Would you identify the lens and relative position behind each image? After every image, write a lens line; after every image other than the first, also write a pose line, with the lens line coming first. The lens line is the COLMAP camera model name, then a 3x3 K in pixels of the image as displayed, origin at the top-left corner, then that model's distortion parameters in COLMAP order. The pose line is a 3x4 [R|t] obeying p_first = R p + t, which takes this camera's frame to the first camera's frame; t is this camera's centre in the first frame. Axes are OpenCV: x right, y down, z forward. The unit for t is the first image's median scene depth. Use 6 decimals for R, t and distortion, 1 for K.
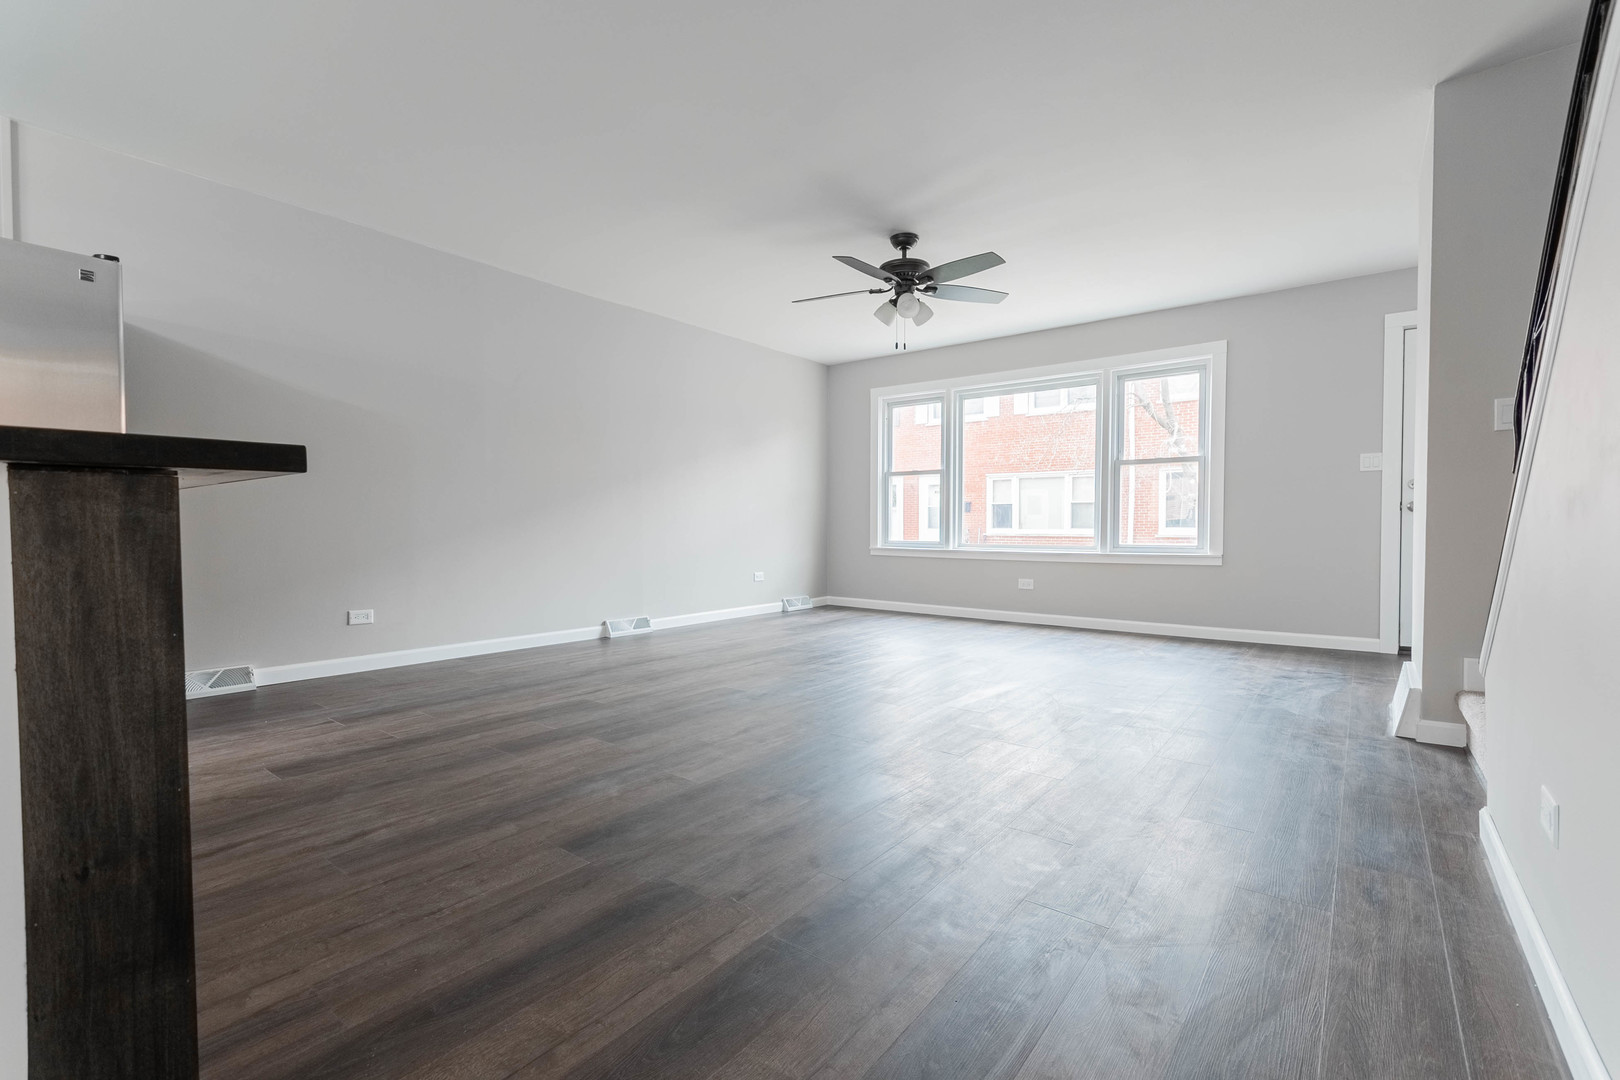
lens RADIAL K [[735.5, 0, 794.2], [0, 735.5, 534.4], [0, 0, 1]] dist [0.005219, 0.001229]
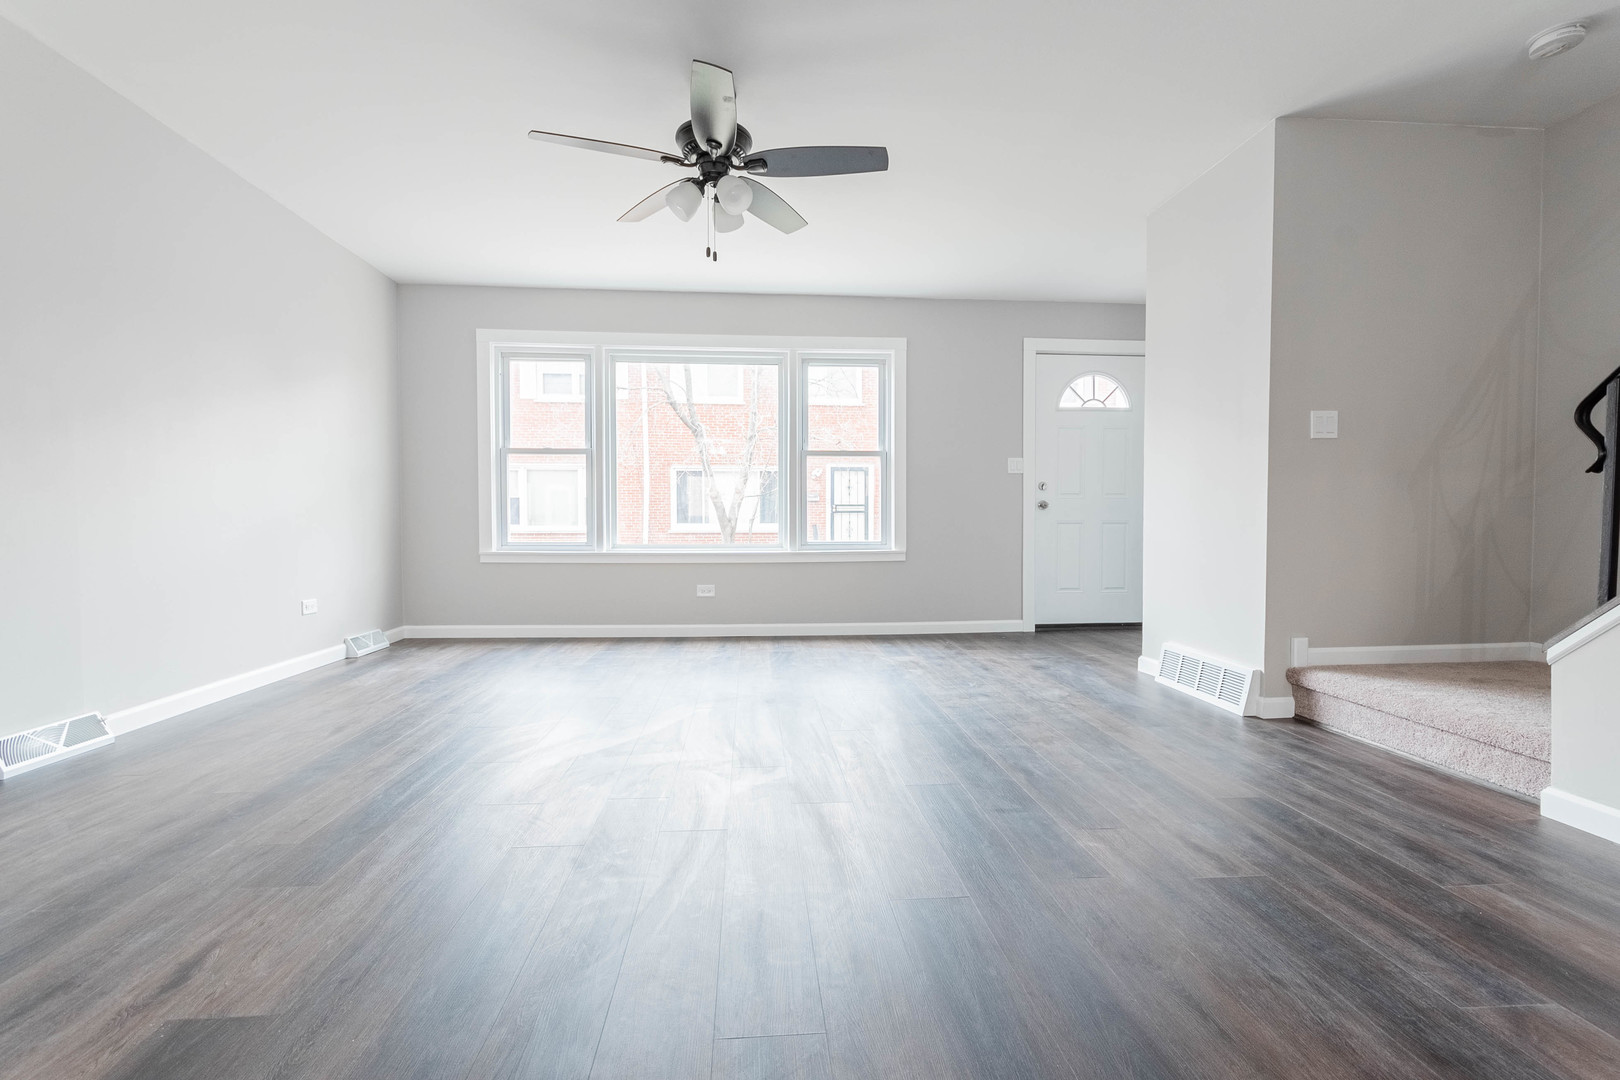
lens RADIAL K [[735.5, 0, 813.1], [0, 735.5, 527.6], [0, 0, 1]] dist [0.005219, 0.001229]
pose [[0.728038, -0.004842, 0.685520, -0.172644], [0.008265, 0.999964, -0.001714, -0.002205], [-0.685487, 0.006914, 0.728052, 0.303395]]
